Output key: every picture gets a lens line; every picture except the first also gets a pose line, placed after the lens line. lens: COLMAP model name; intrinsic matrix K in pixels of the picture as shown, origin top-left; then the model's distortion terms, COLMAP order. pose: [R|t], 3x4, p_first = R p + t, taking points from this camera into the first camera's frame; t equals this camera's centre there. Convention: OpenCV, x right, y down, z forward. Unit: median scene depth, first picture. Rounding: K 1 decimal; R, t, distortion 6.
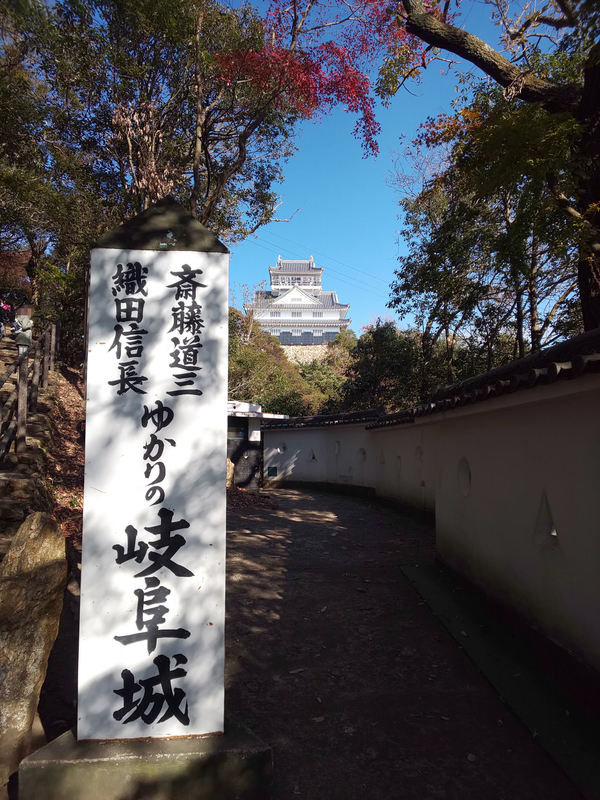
lens RADIAL K [[483.8, 0, 275.6], [0, 483.8, 401.3], [0, 0, 1]] dist [0.002923, -0.015277]
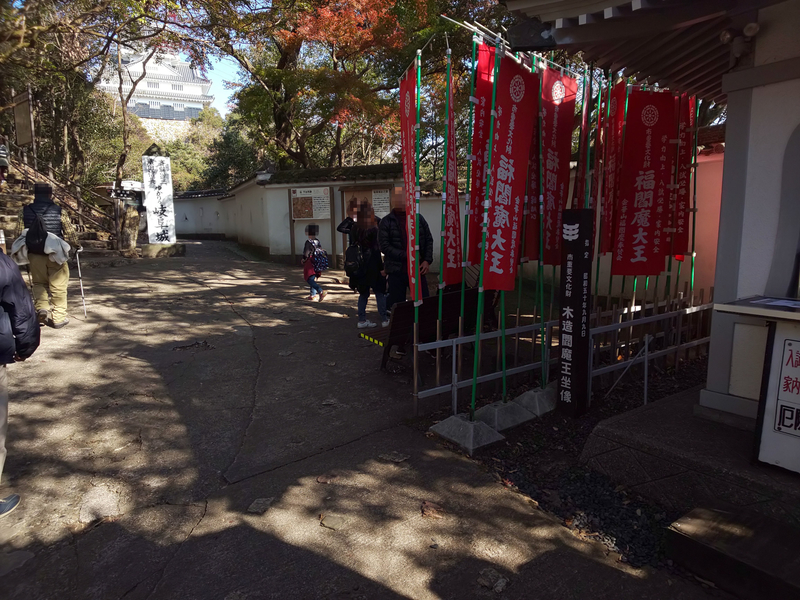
lens RADIAL K [[483.8, 0, 400.0], [0, 483.8, 300.0], [0, 0, 1]] dist [0.002923, -0.015277]
pose [[0.878463, -0.085076, 0.470174, -0.517848], [-0.029445, 0.972512, 0.230985, -0.080760], [-0.476901, -0.216756, 0.851811, -5.242218]]
